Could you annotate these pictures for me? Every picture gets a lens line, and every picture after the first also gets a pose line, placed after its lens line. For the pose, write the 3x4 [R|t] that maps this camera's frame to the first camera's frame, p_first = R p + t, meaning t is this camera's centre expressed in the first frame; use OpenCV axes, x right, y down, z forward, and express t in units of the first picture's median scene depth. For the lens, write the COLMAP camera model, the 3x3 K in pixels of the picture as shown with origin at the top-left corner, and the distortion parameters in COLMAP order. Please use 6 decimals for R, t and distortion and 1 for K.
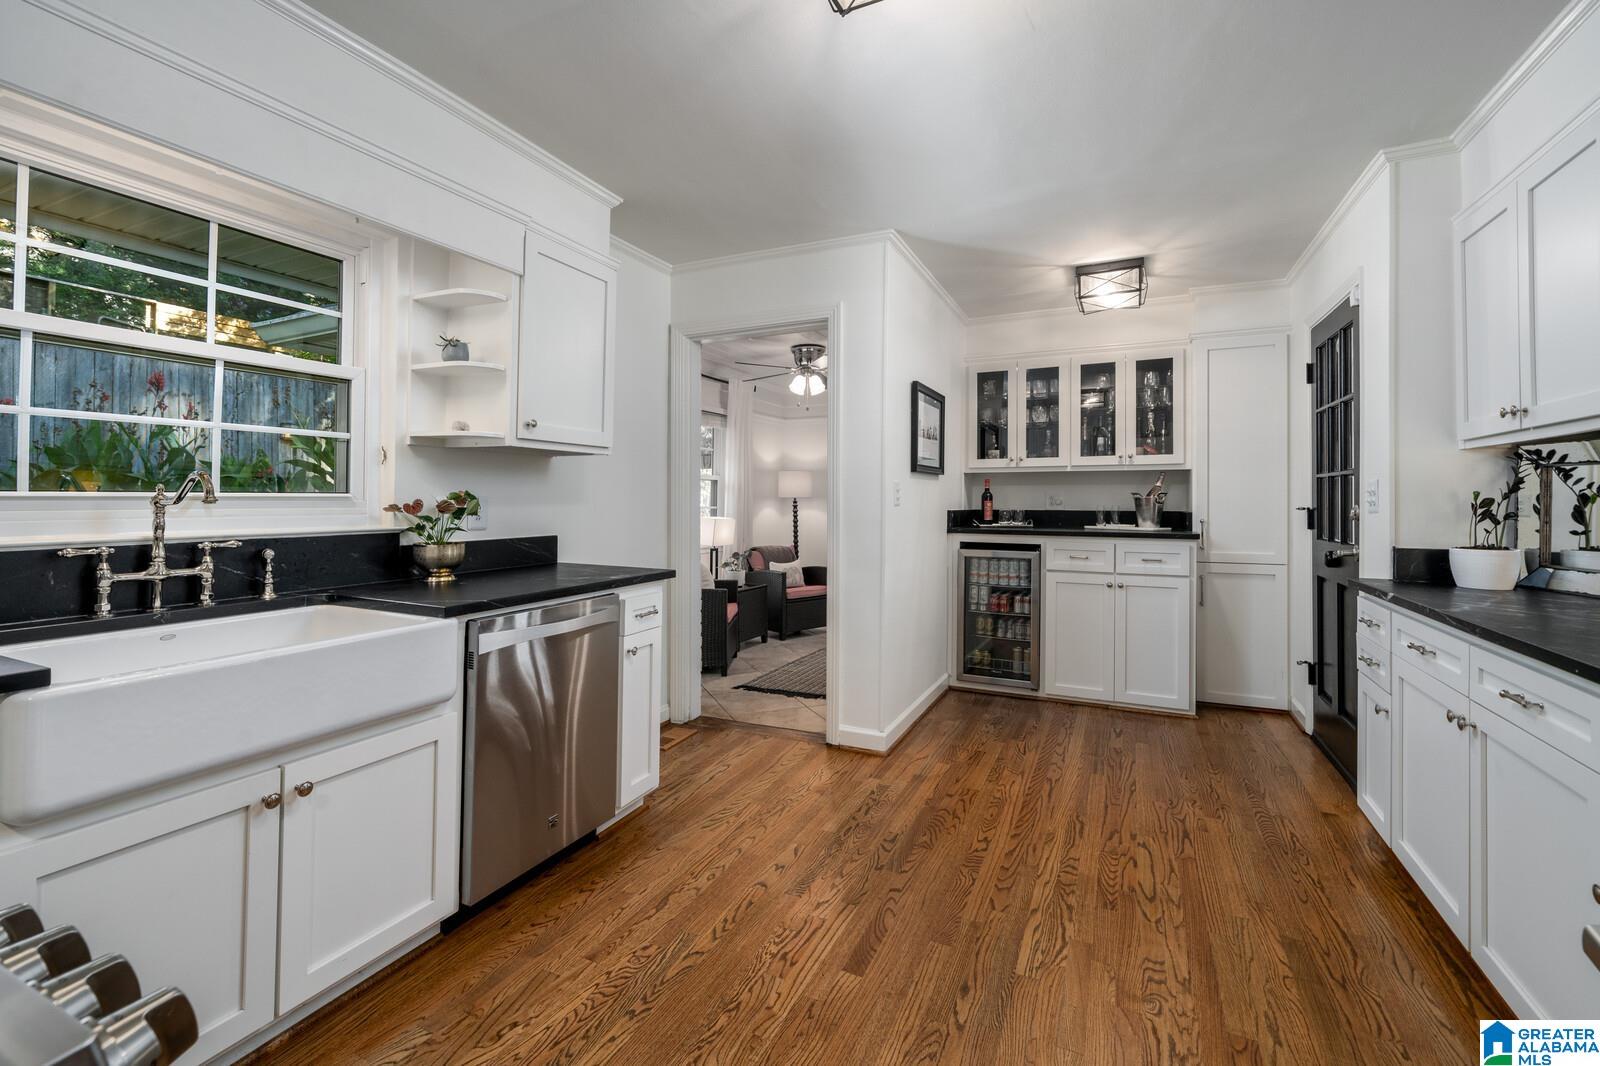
lens RADIAL K [[689.1, 0, 798.1], [0, 689.1, 504.6], [0, 0, 1]] dist [-0.000469, 0.000047]
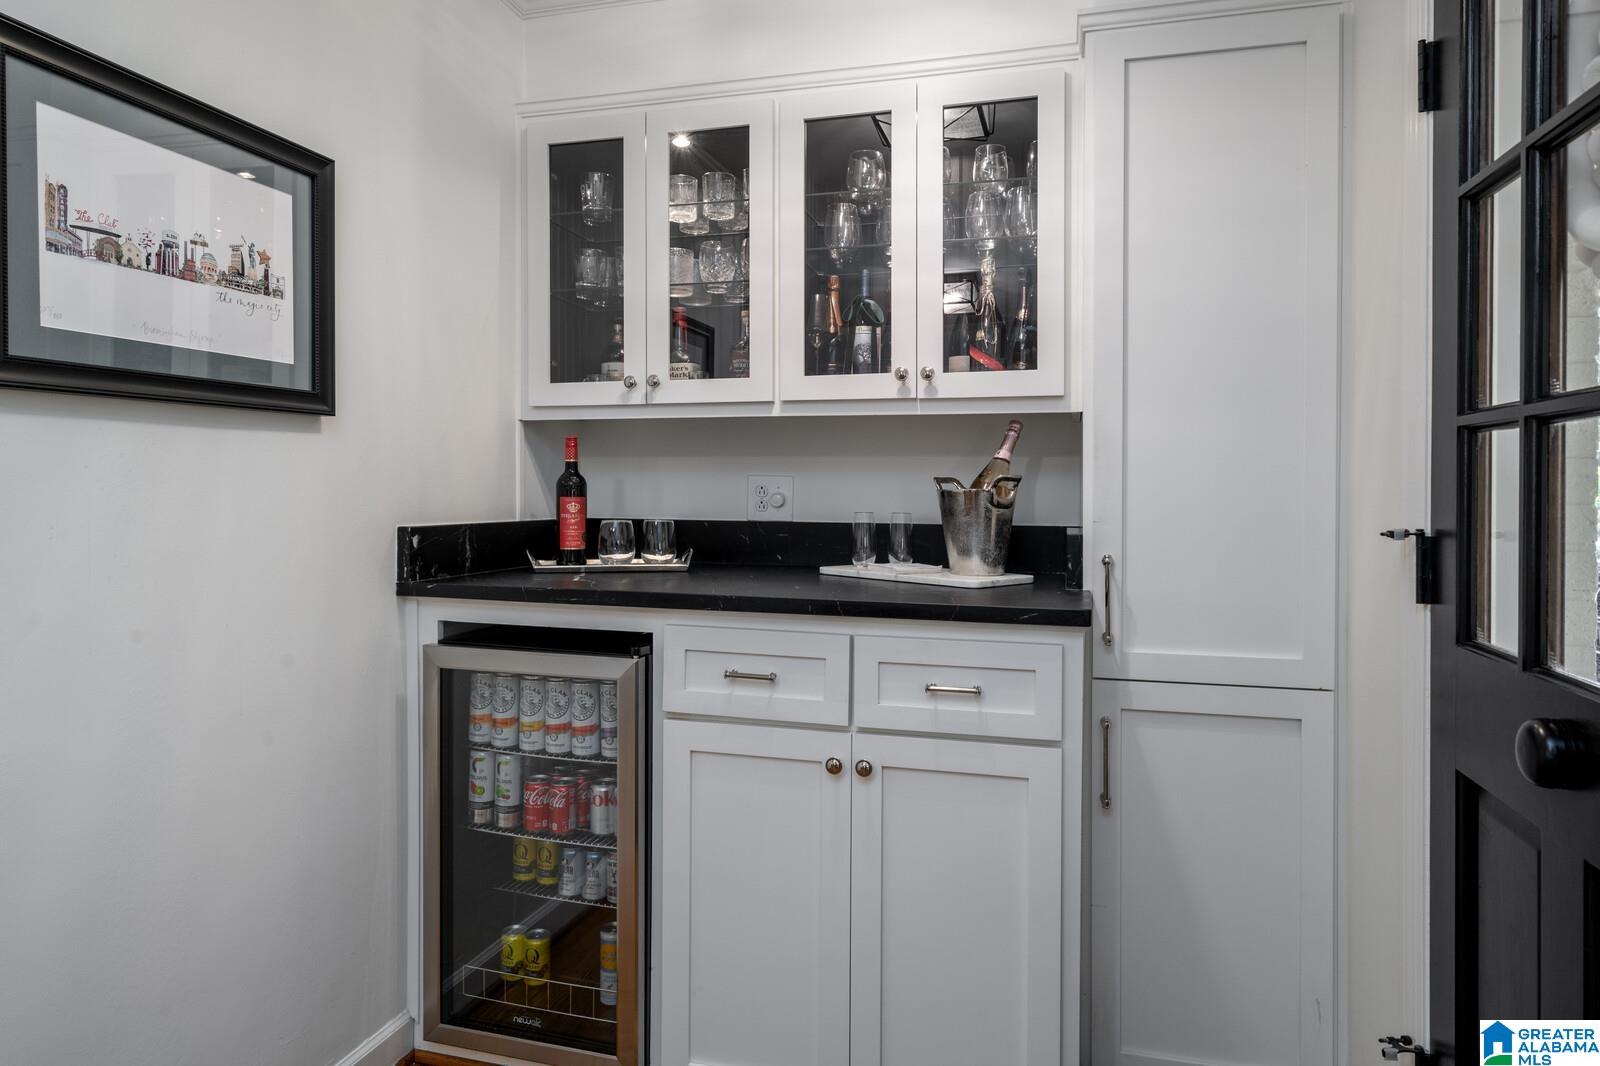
lens RADIAL K [[969.6, 0, 799.6], [0, 969.6, 489.5], [0, 0, 1]] dist [0.028289, 0.000241]
pose [[0.984810, 0.001643, 0.173627, 0.315892], [-0.001763, 0.999998, 0.000537, -0.010230], [-0.173626, -0.000835, 0.984811, 0.492448]]
